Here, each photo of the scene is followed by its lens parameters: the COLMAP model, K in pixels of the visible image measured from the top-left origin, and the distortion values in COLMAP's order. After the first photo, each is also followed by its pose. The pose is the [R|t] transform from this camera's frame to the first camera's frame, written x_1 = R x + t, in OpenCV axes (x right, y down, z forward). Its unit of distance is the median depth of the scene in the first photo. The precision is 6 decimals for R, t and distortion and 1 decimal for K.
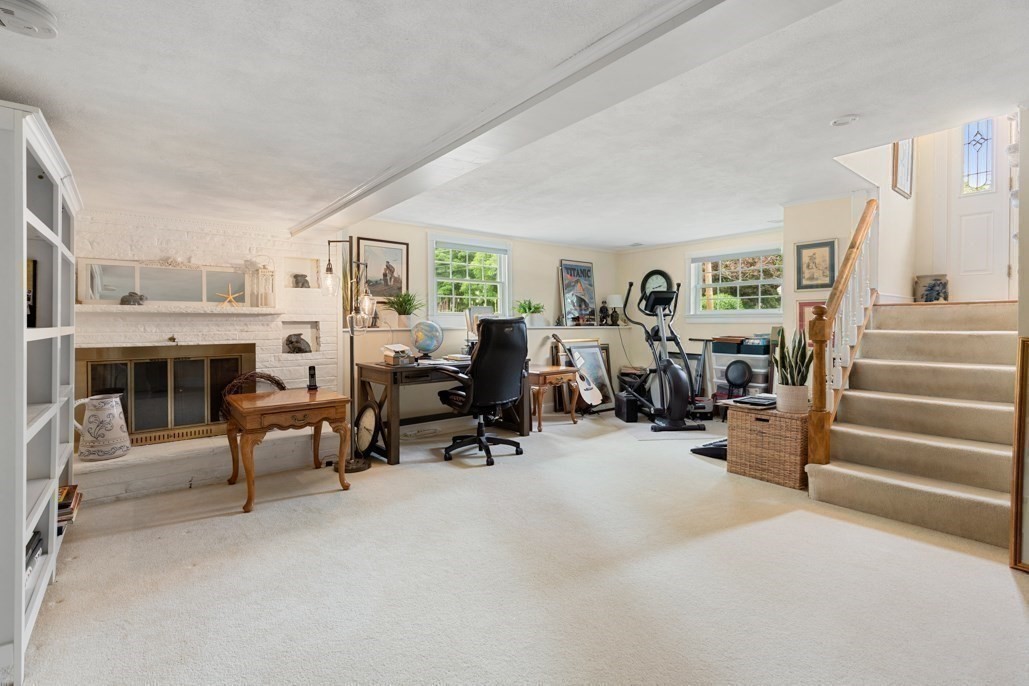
lens RADIAL K [[466.1, 0, 511.8], [0, 466.1, 338.3], [0, 0, 1]] dist [0.004910, -0.000084]
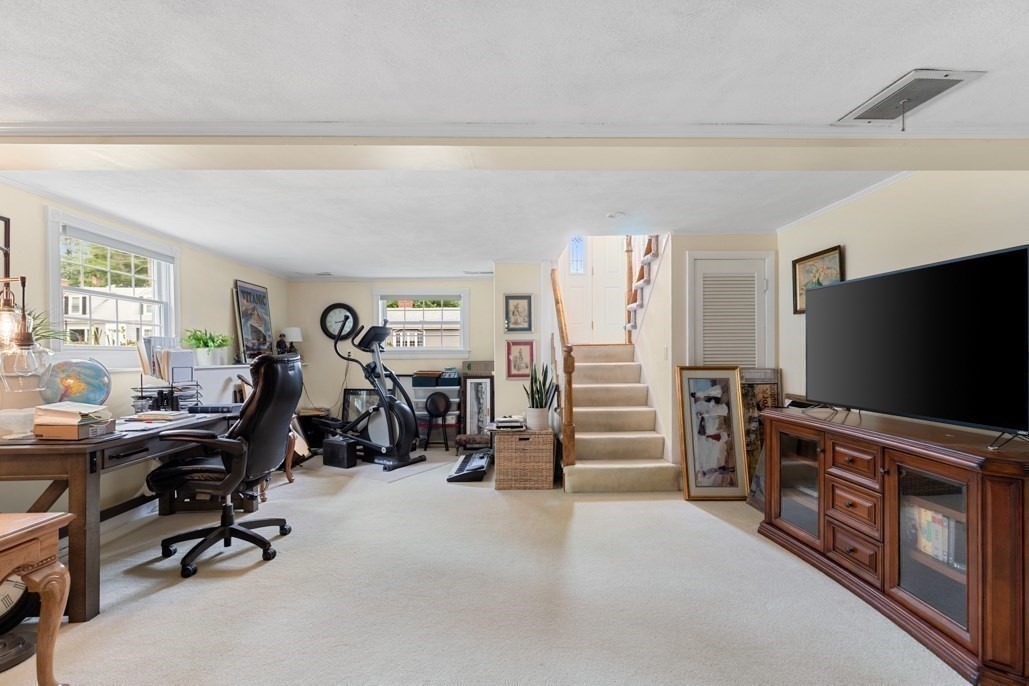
lens RADIAL K [[462.9, 0, 514.3], [0, 462.9, 363.5], [0, 0, 1]] dist [0.001624, -0.000360]
pose [[0.610633, -0.016100, 0.791750, -0.350807], [0.033299, 0.999431, -0.005359, -0.012286], [-0.791213, 0.029637, 0.610822, 0.238379]]
